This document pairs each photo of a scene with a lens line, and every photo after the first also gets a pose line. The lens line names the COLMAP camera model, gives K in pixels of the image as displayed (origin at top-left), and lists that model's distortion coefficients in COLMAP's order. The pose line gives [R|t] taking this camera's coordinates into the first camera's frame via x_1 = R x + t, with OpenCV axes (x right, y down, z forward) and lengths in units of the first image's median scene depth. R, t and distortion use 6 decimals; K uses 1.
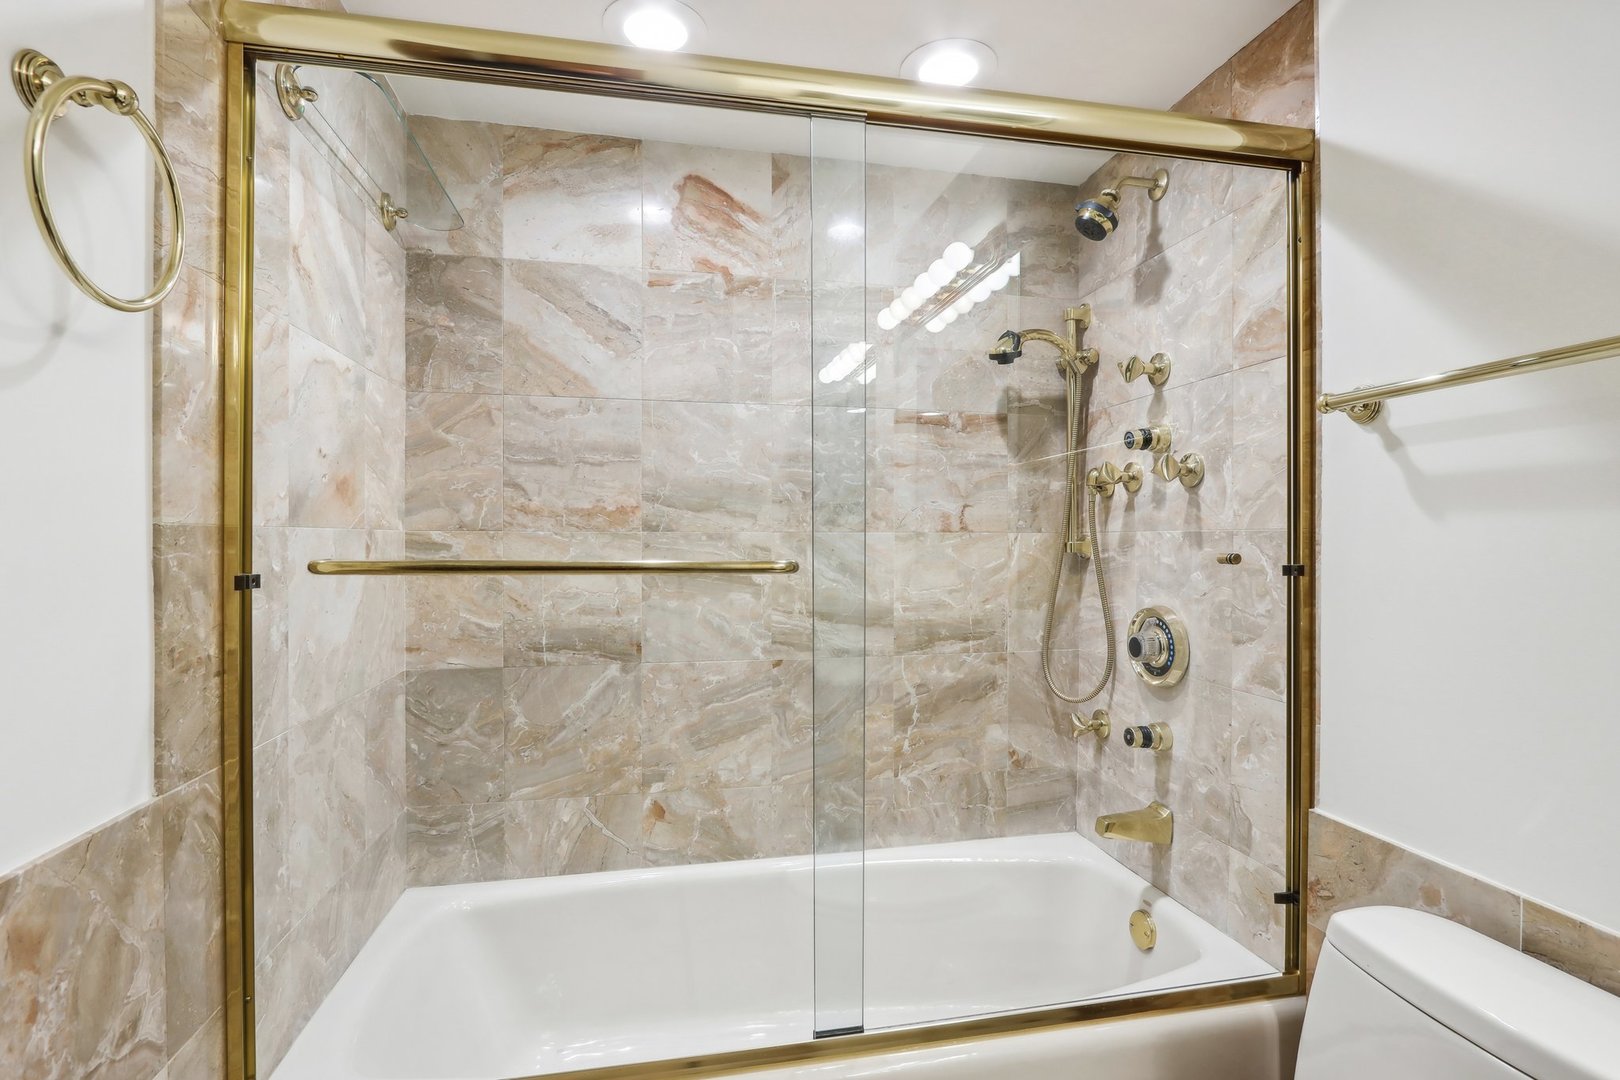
lens RADIAL K [[771.5, 0, 810.5], [0, 771.5, 540.6], [0, 0, 1]] dist [-0.010717, 0.000712]
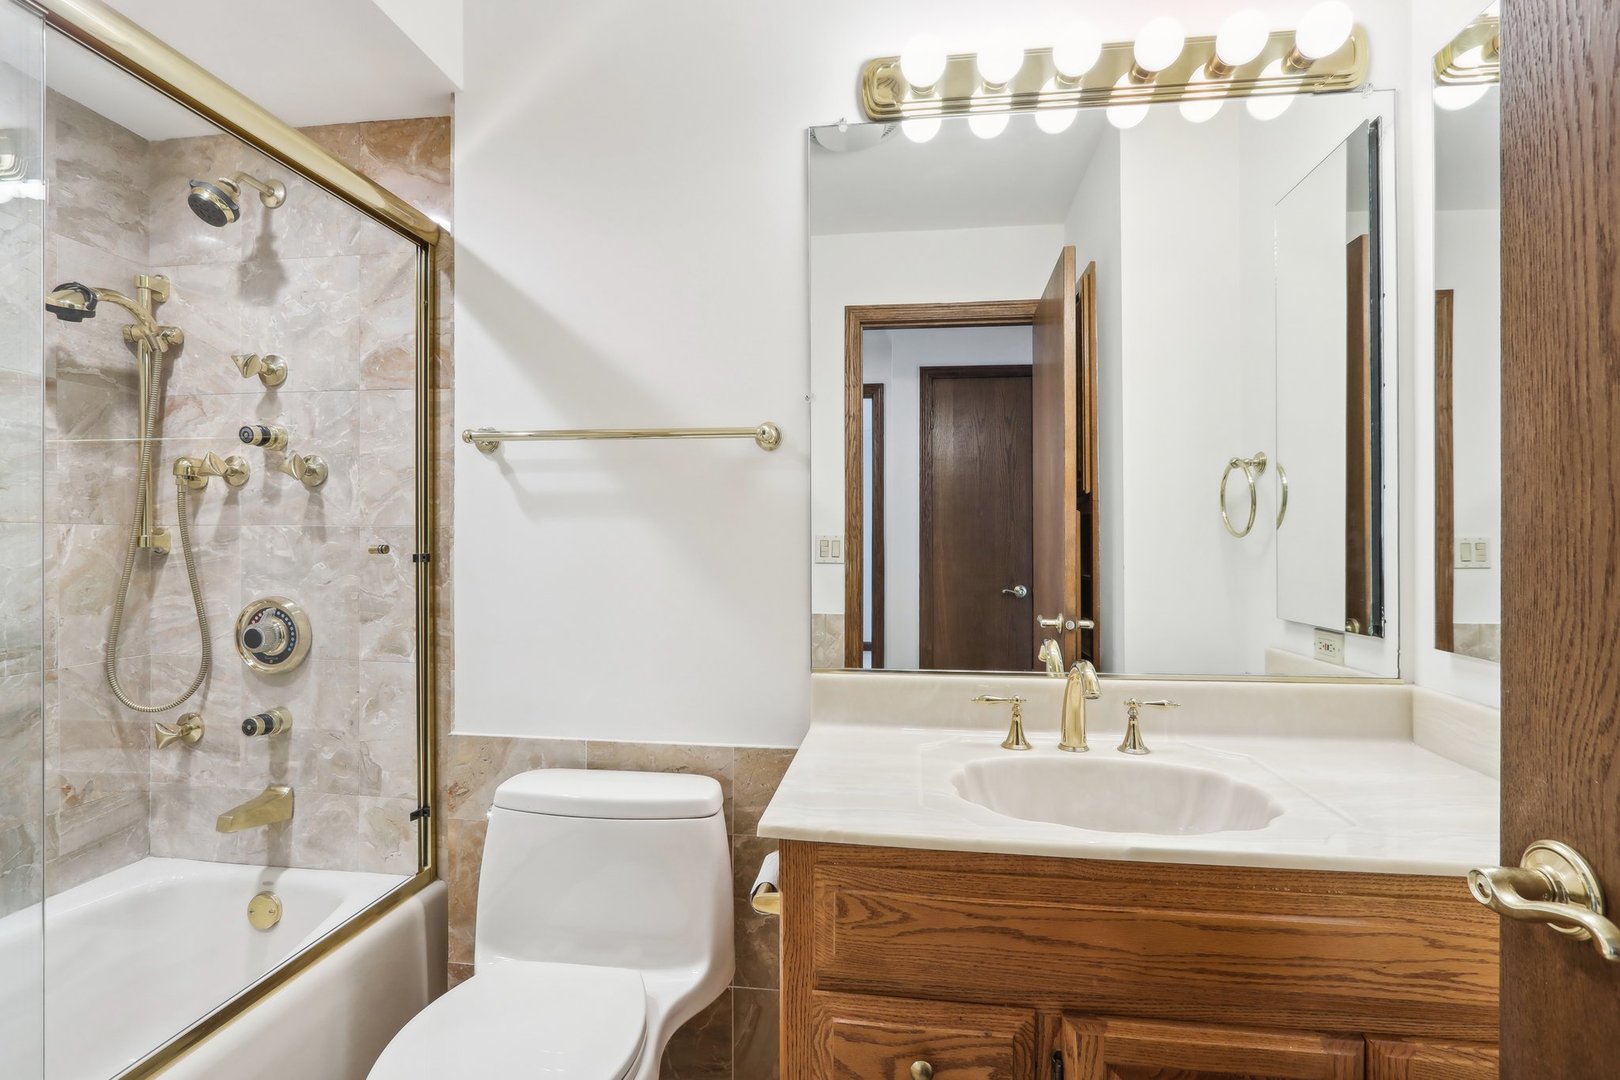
lens RADIAL K [[771.5, 0, 805.5], [0, 771.5, 537.9], [0, 0, 1]] dist [-0.010717, 0.000712]
pose [[0.322965, 0.006175, 0.946391, -0.306660], [-0.003708, 0.999979, -0.005260, 0.007589], [-0.946404, -0.001811, 0.322981, -0.021129]]
